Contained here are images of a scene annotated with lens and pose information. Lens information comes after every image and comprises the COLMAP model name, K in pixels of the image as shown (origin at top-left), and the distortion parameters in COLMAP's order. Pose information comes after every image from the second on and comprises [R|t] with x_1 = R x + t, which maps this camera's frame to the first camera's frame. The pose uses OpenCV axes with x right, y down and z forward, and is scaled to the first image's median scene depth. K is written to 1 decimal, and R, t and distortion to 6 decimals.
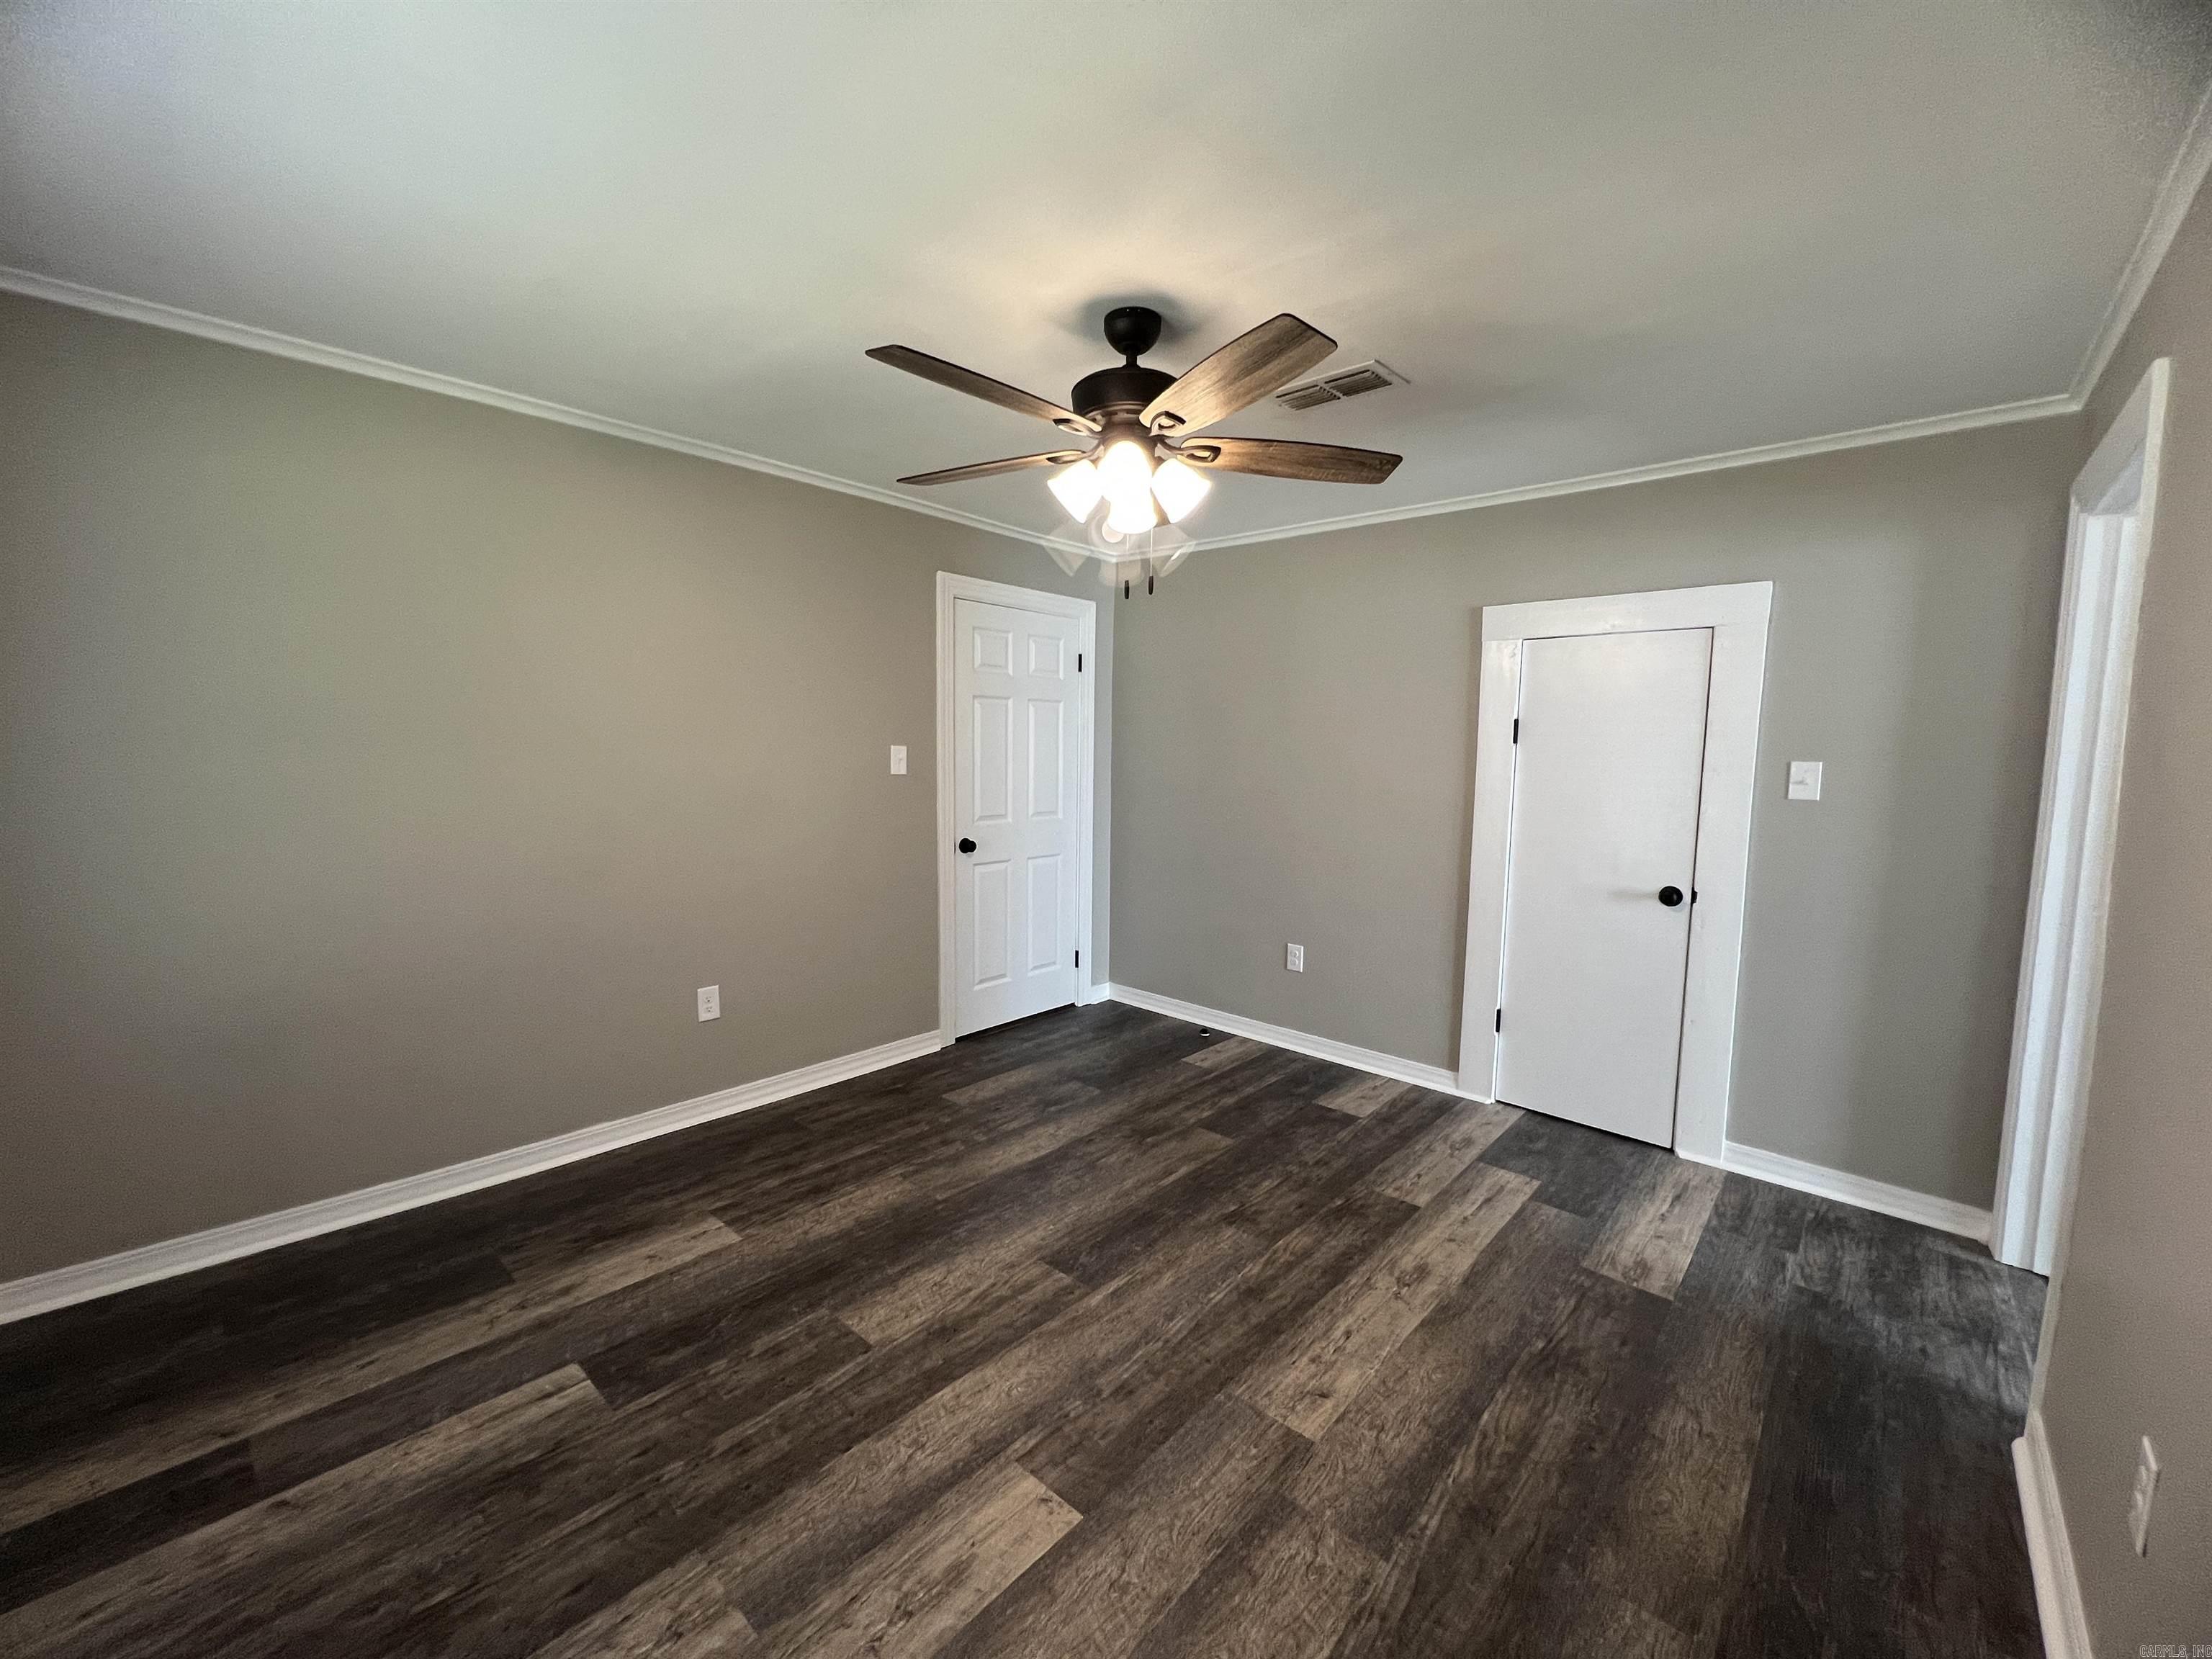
lens RADIAL K [[885.1, 0, 1113.6], [0, 885.1, 828.1], [0, 0, 1]] dist [0.000003, -0.000009]
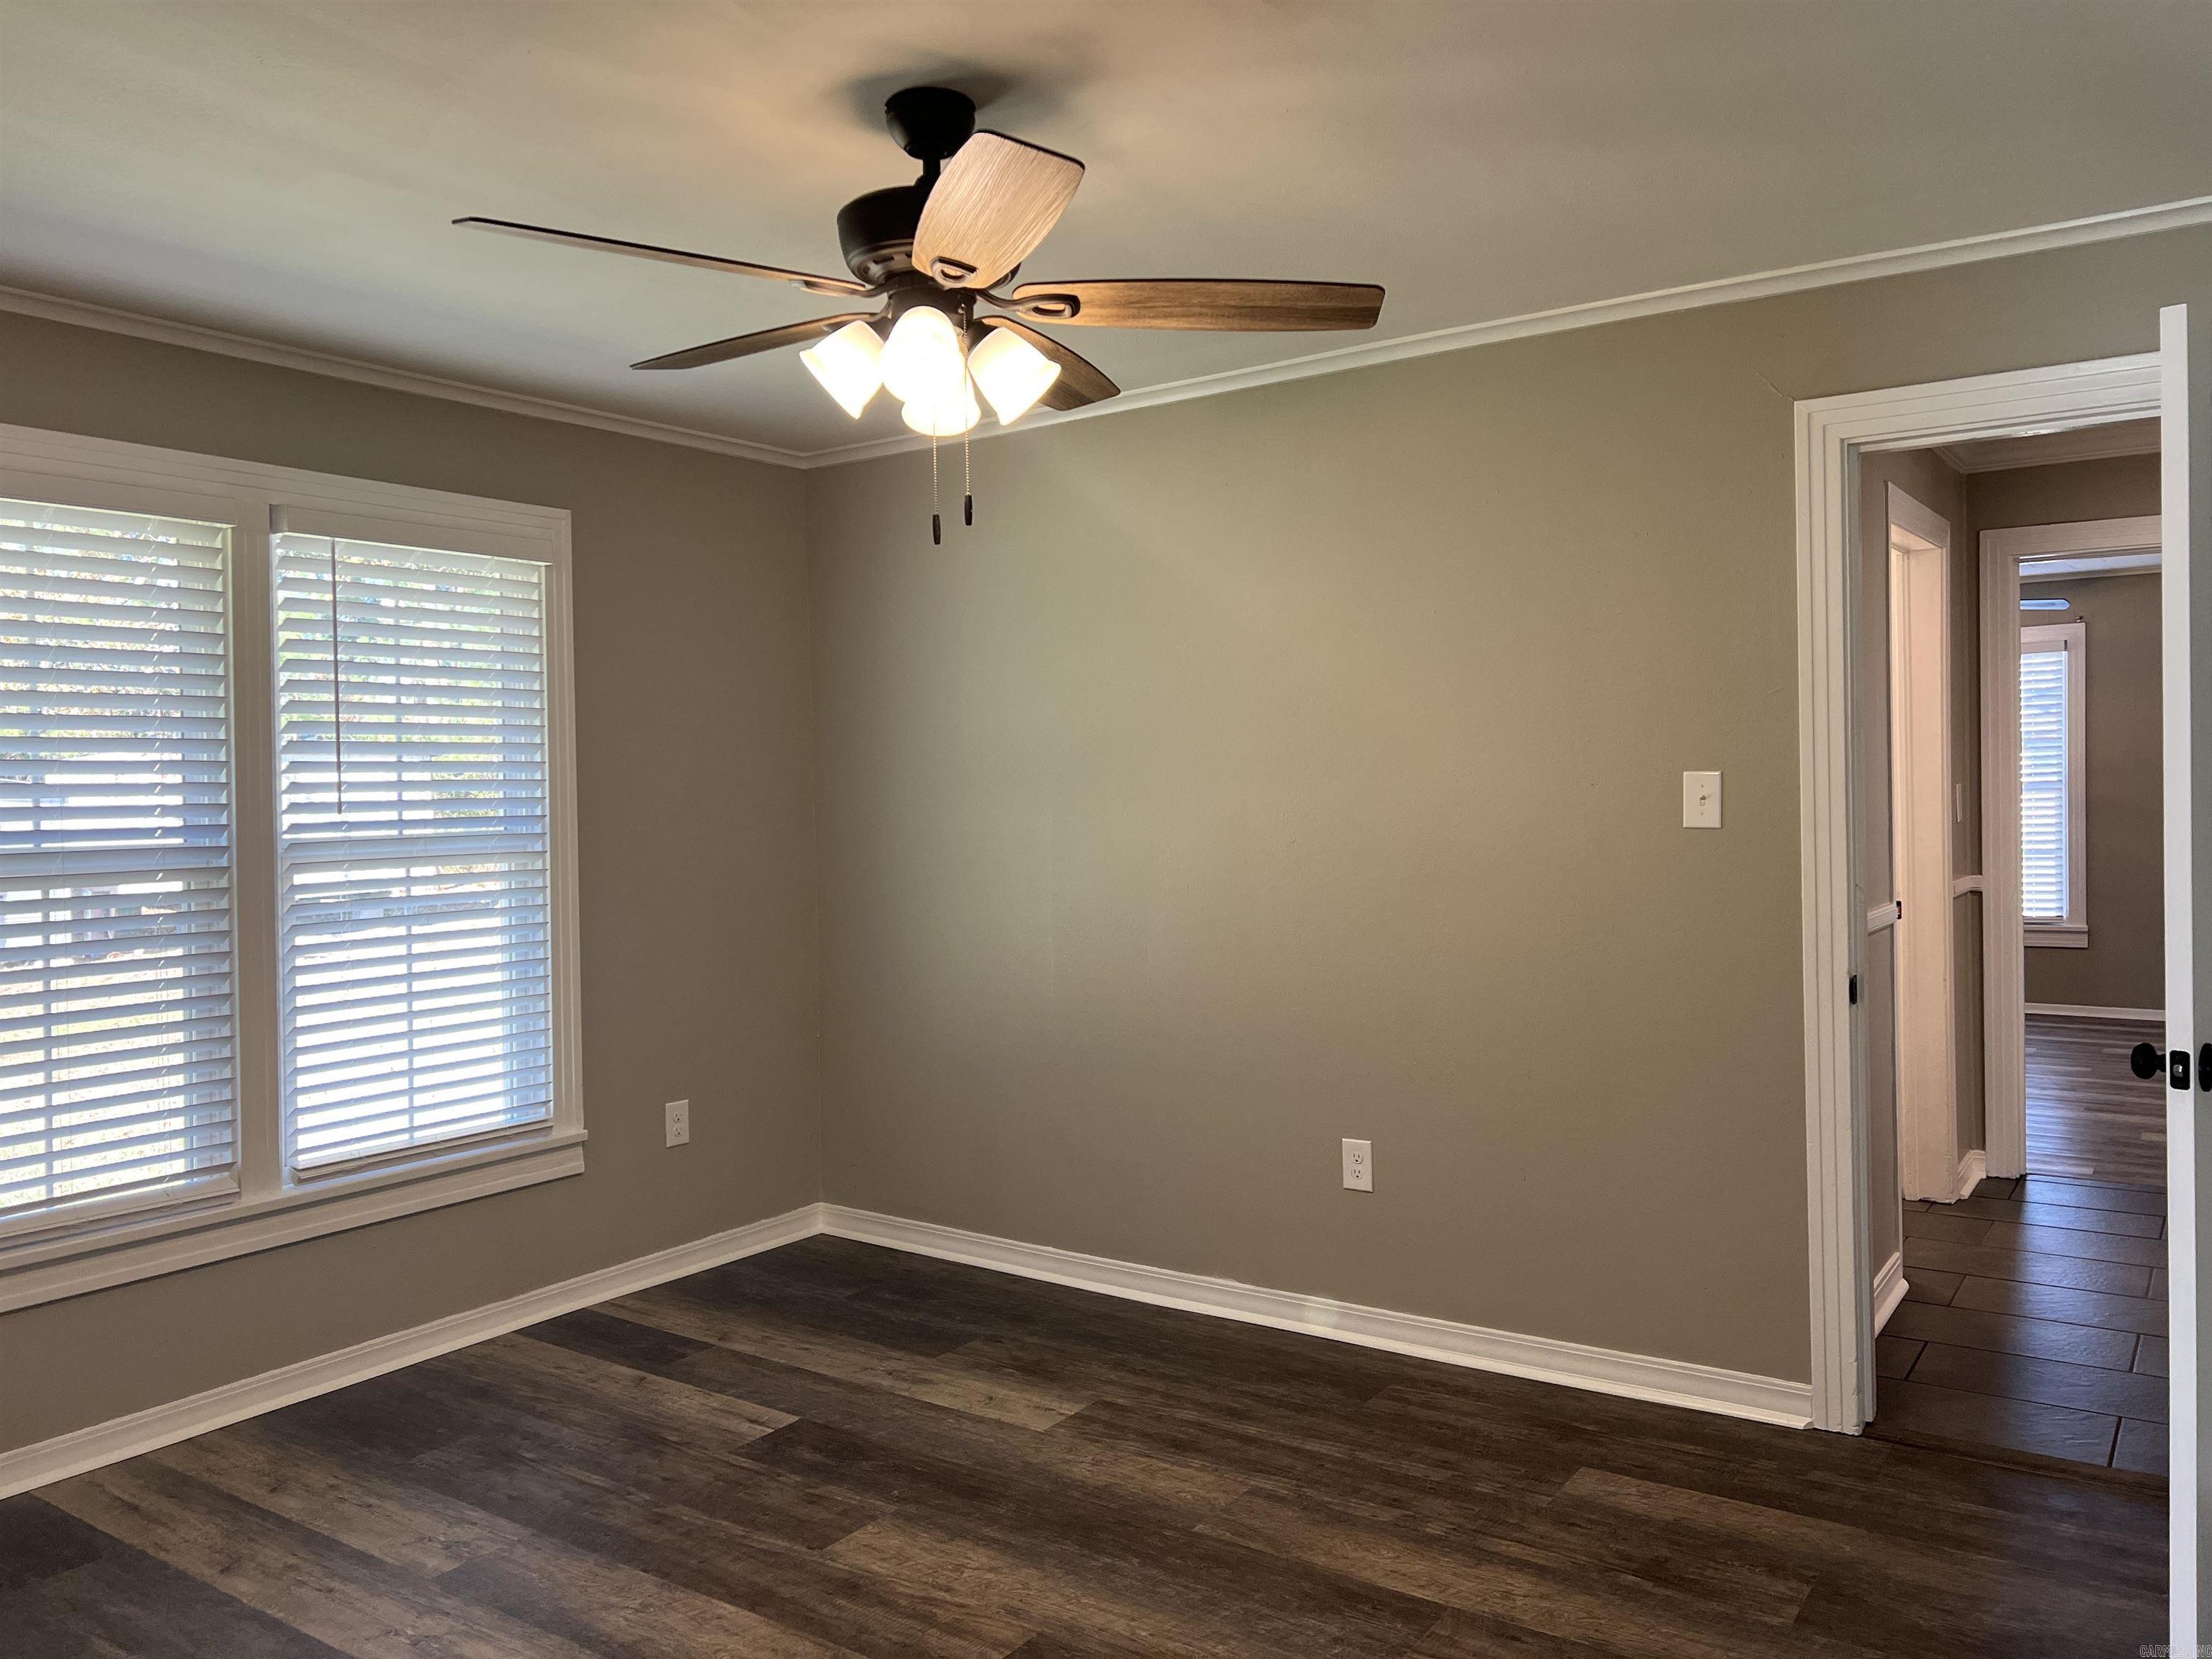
lens RADIAL K [[1678.5, 0, 1114.7], [0, 1678.5, 814.7], [0, 0, 1]] dist [0.023998, 0.000592]
pose [[0.127353, 0.002685, -0.991854, 1.103802], [-0.067777, 0.997682, -0.006002, -0.065296], [0.989539, 0.067989, 0.127240, 0.907413]]
